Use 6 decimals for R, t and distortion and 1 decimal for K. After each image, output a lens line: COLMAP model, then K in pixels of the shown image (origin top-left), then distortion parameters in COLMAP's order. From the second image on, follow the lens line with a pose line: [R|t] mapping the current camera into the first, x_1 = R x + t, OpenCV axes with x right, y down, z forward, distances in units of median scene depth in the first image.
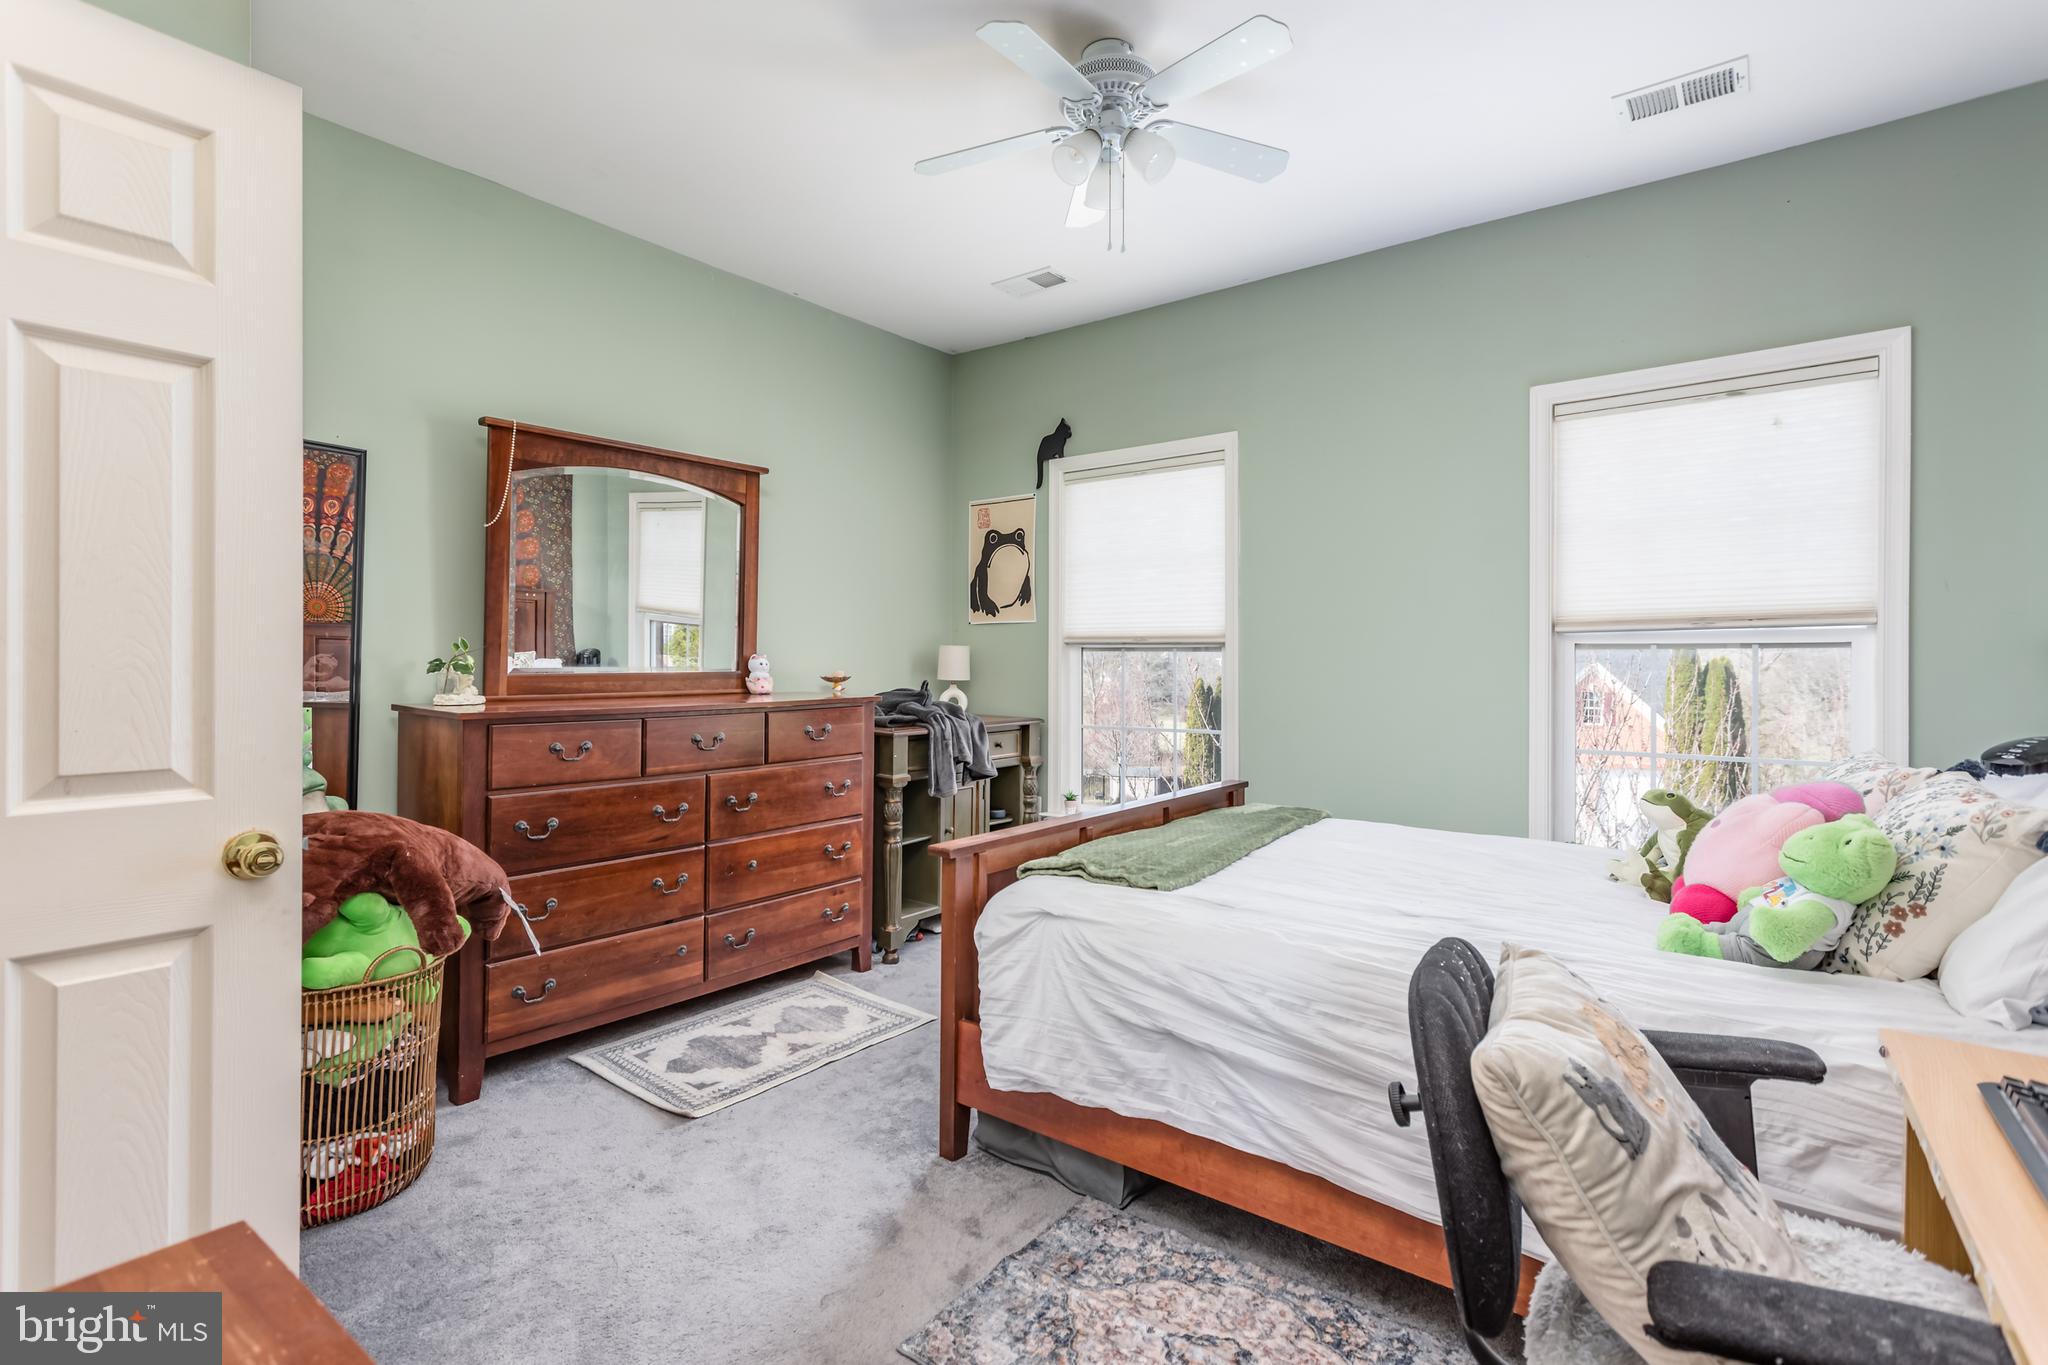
lens RADIAL K [[966.9, 0, 1016.1], [0, 966.9, 662.3], [0, 0, 1]] dist [-0.002550, 0.006729]
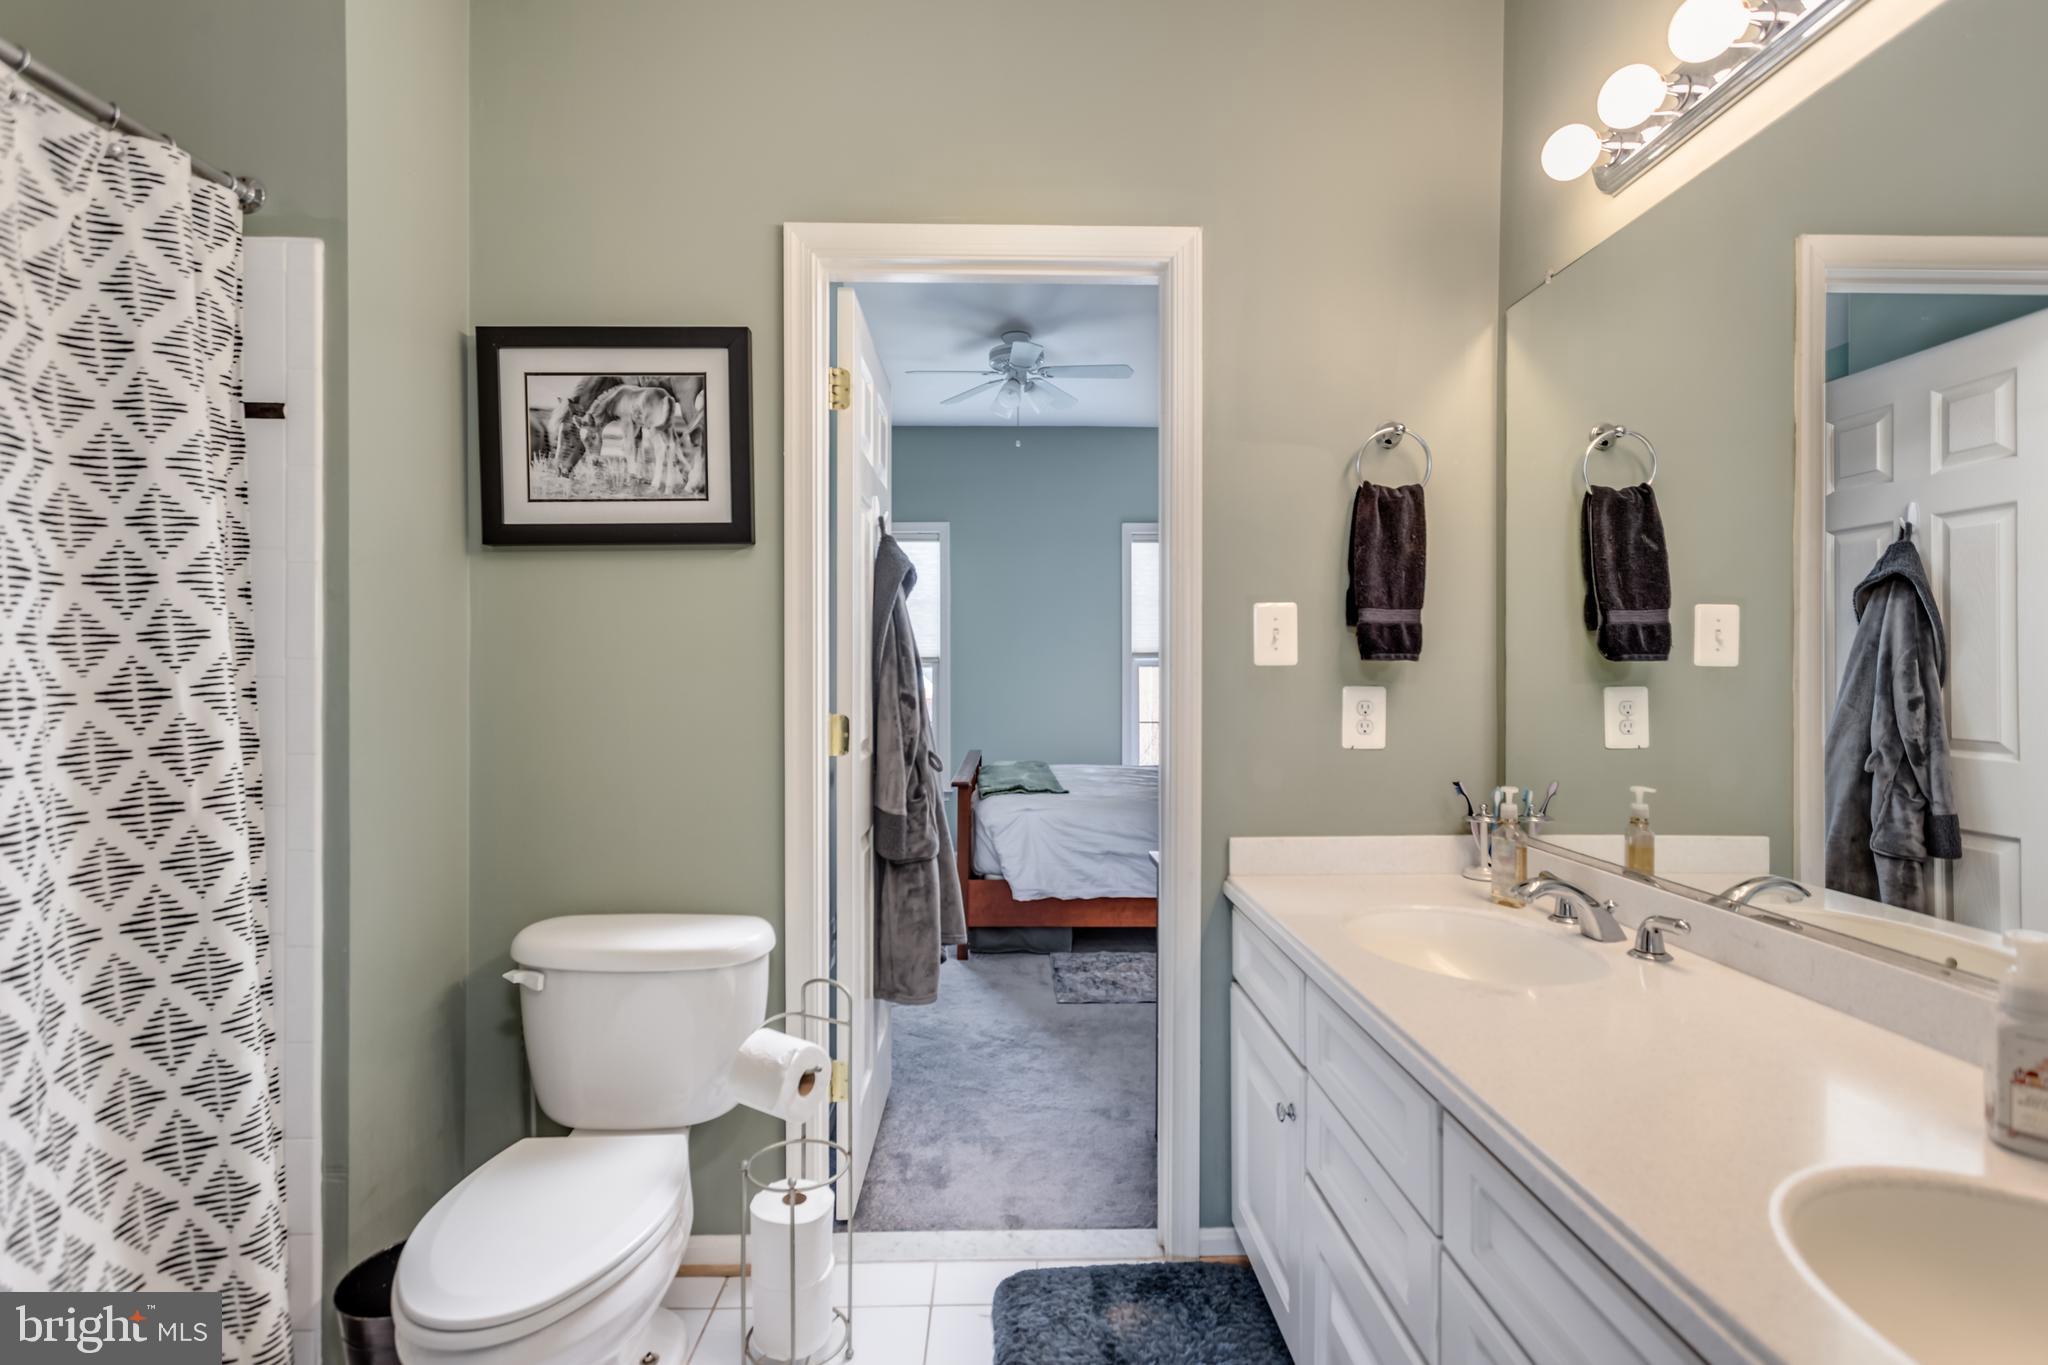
lens RADIAL K [[966.9, 0, 1016.1], [0, 966.9, 662.3], [0, 0, 1]] dist [-0.002550, 0.006729]
pose [[0.780293, 0.003917, 0.625402, -1.267018], [0.000958, 0.999972, -0.007458, -0.012615], [-0.625413, 0.006418, 0.780267, -0.492782]]
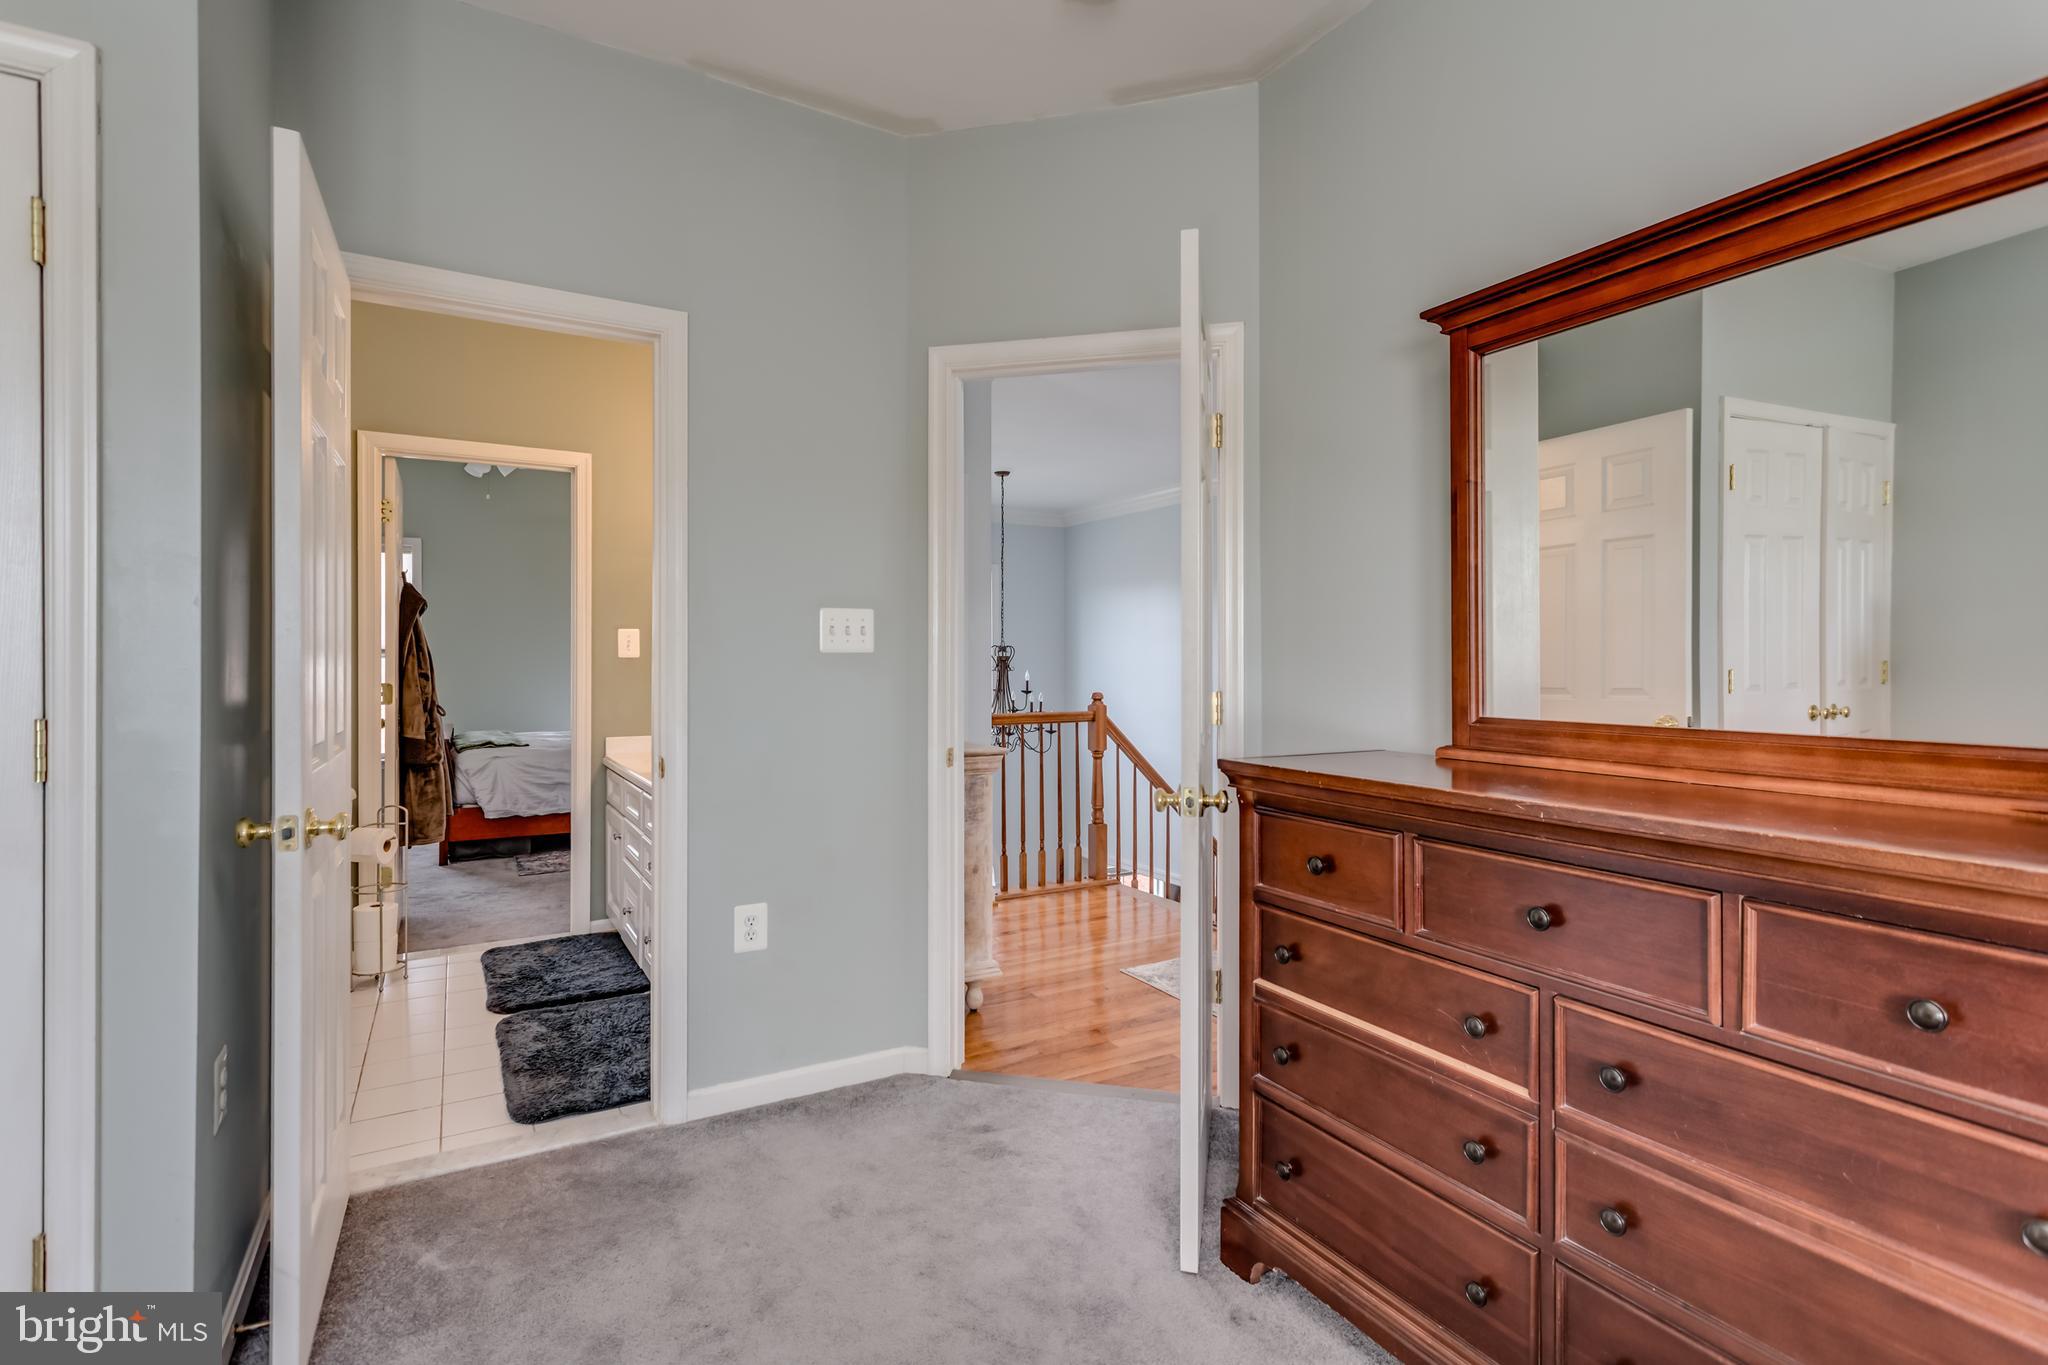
lens RADIAL K [[966.9, 0, 1016.1], [0, 966.9, 662.3], [0, 0, 1]] dist [-0.002550, 0.006729]
pose [[0.373962, -0.003206, 0.927439, -2.085836], [-0.000203, 0.999994, 0.003539, -0.013737], [-0.927444, -0.001512, 0.373959, -1.454830]]
